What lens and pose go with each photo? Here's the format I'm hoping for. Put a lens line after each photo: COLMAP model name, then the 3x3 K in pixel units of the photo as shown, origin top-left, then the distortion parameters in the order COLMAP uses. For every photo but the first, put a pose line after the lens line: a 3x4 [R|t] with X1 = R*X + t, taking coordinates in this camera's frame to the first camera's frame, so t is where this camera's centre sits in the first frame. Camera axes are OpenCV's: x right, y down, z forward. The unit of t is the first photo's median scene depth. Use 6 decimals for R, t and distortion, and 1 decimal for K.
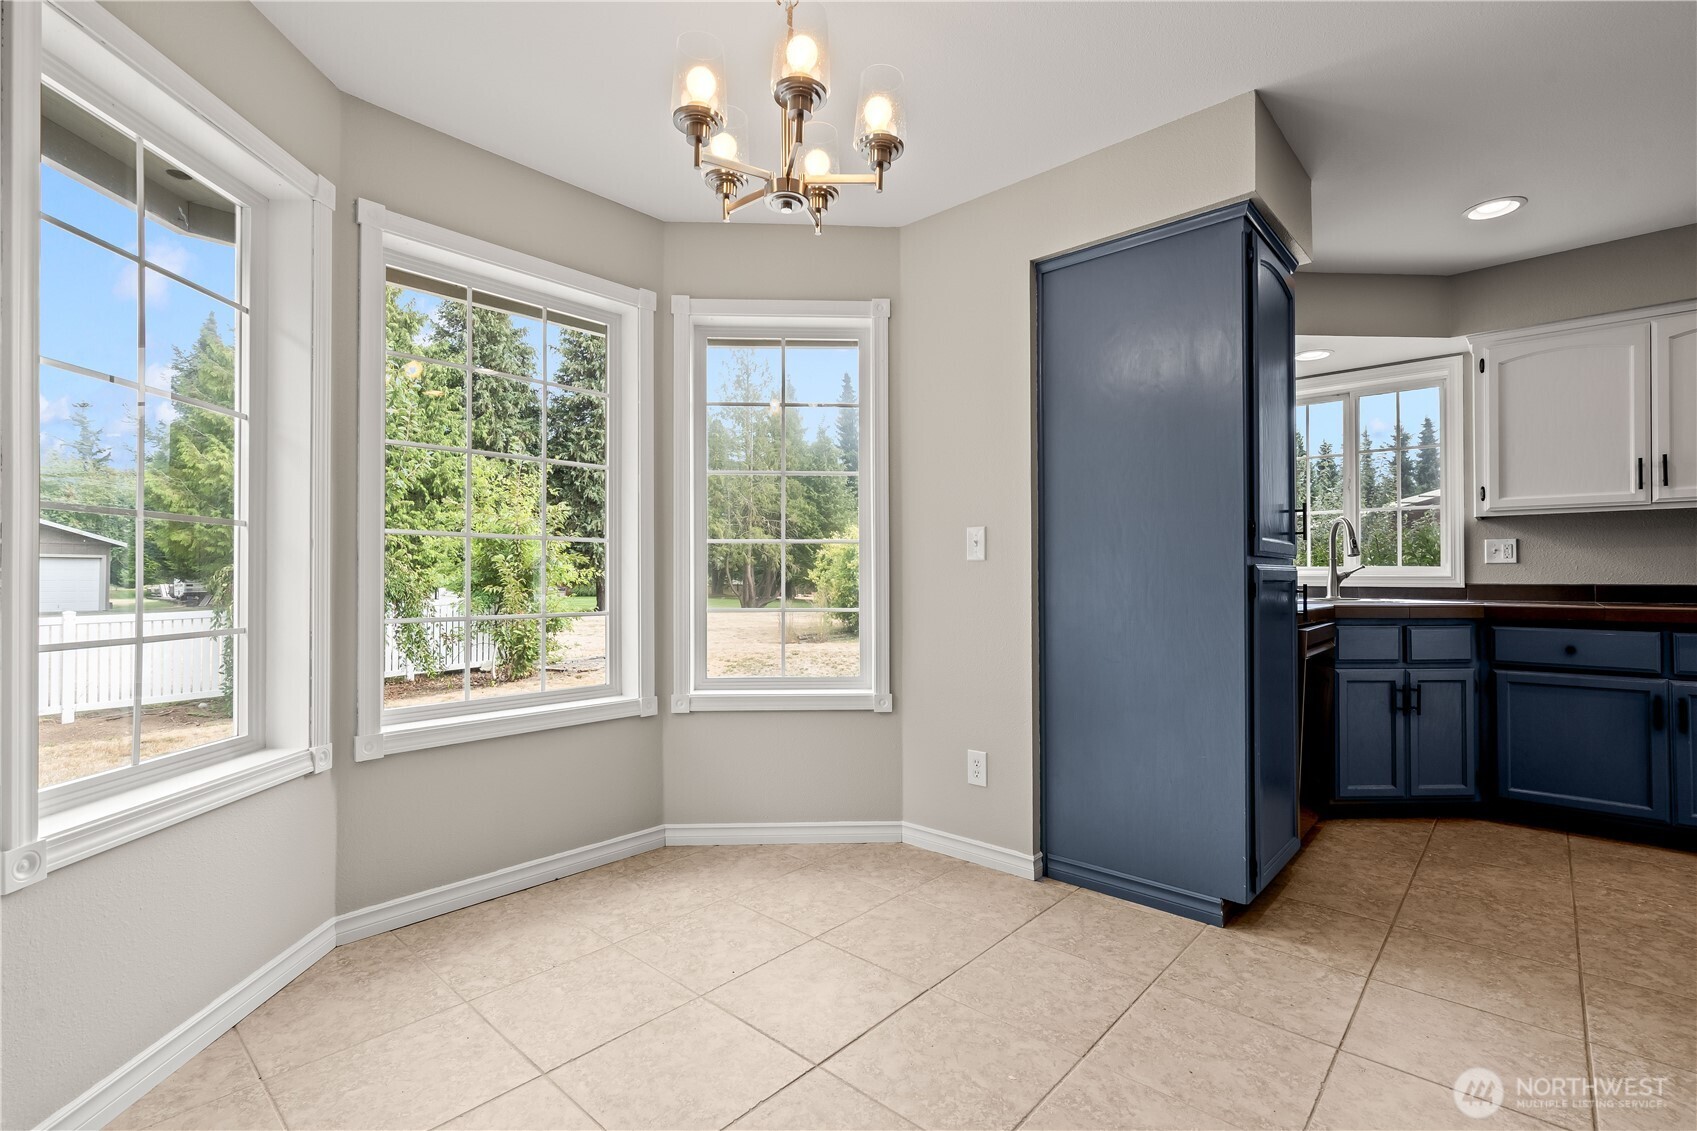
lens RADIAL K [[763.3, 0, 835.2], [0, 763.3, 569.5], [0, 0, 1]] dist [-0.002821, 0.001037]
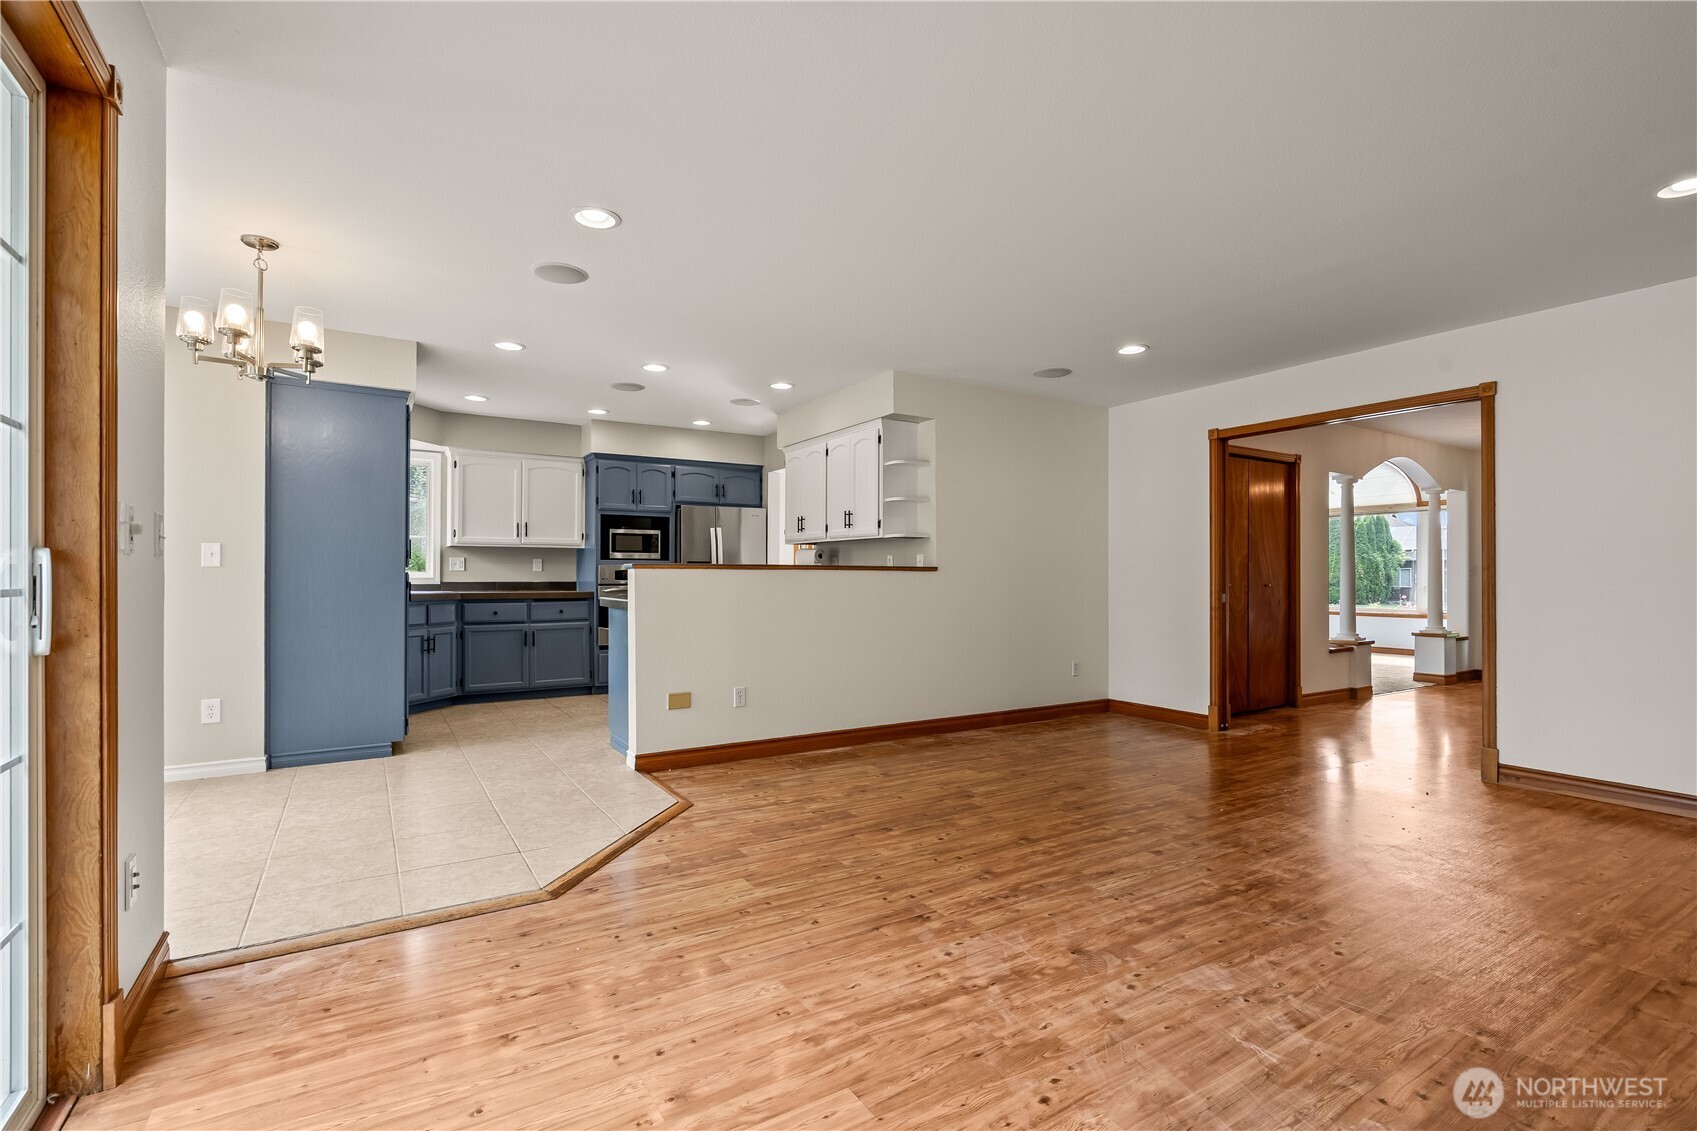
lens RADIAL K [[763.3, 0, 855.5], [0, 763.3, 558.7], [0, 0, 1]] dist [-0.002821, 0.001037]
pose [[0.248327, 0.025447, 0.968342, -0.788424], [-0.009760, 0.999670, -0.023767, -0.003732], [-0.968627, -0.003549, 0.248493, -0.457327]]
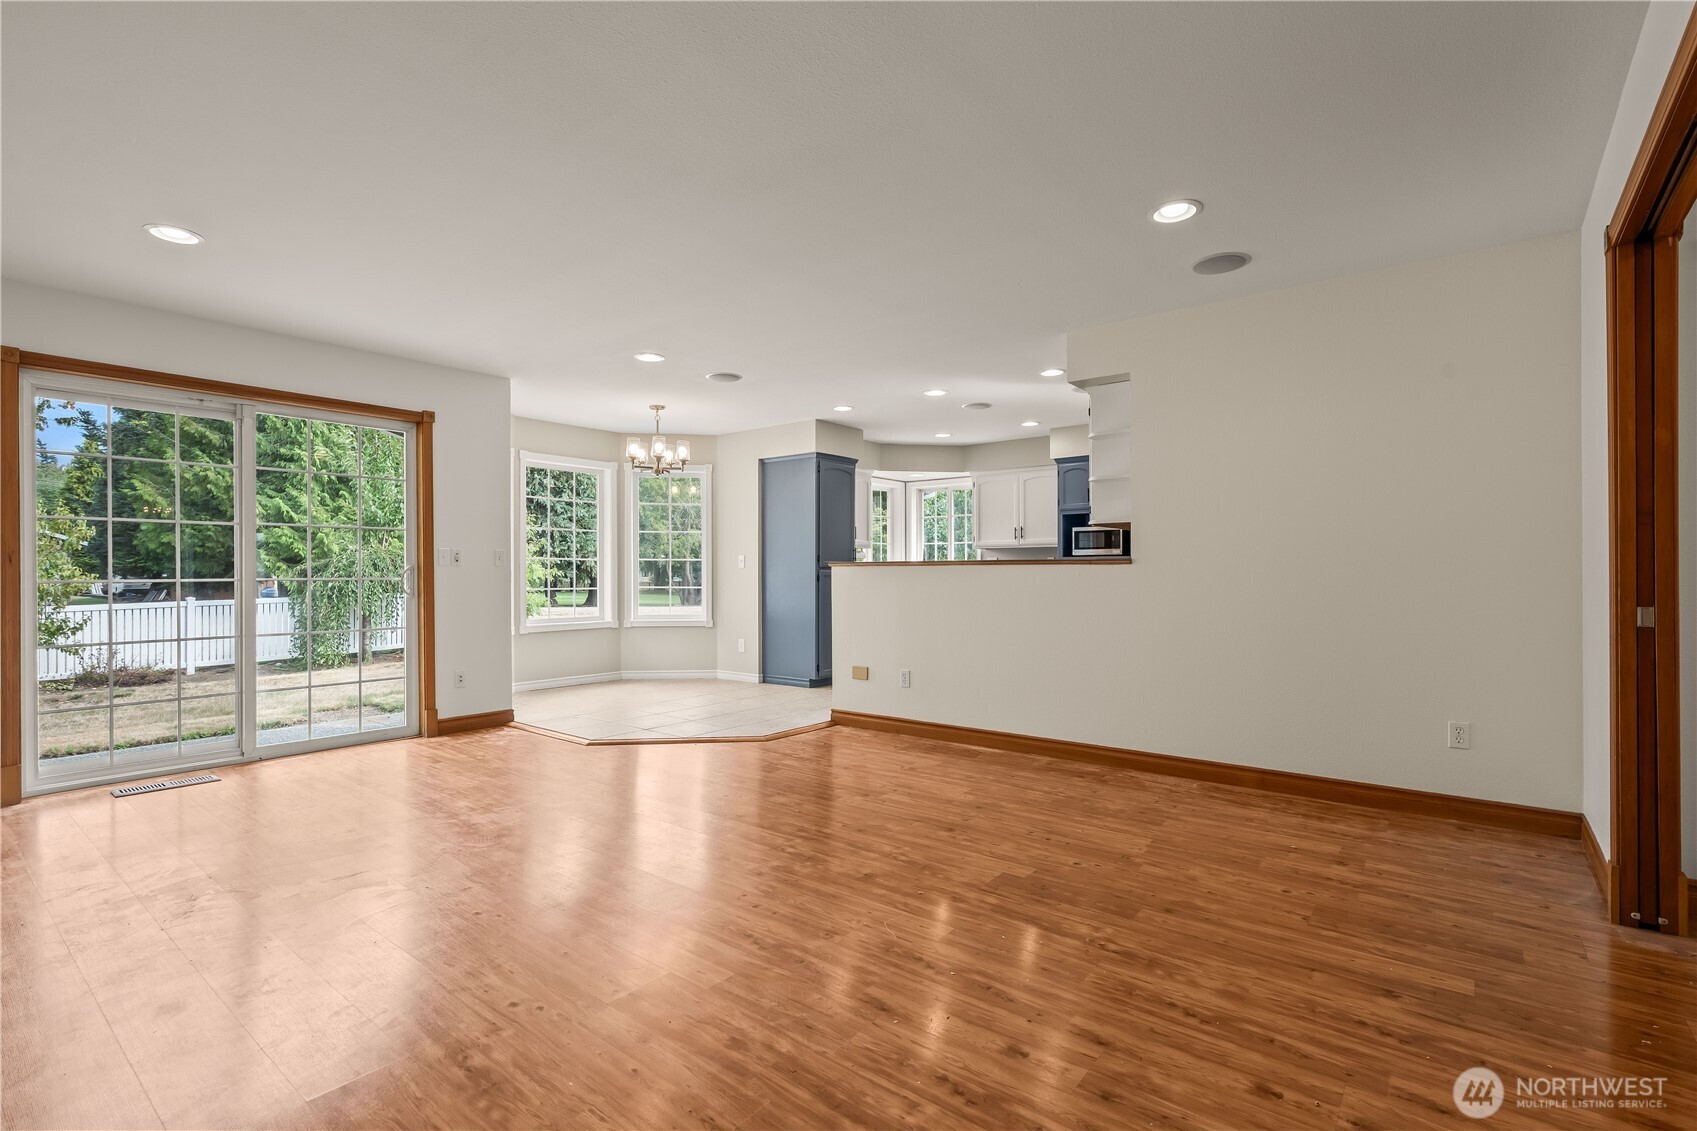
lens RADIAL K [[763.3, 0, 873.0], [0, 763.3, 576.1], [0, 0, 1]] dist [-0.002821, 0.001037]
pose [[0.993263, 0.000015, 0.115882, 0.291704], [-0.001480, 0.999920, 0.012561, -0.015235], [-0.115873, -0.012648, 0.993184, -1.497002]]
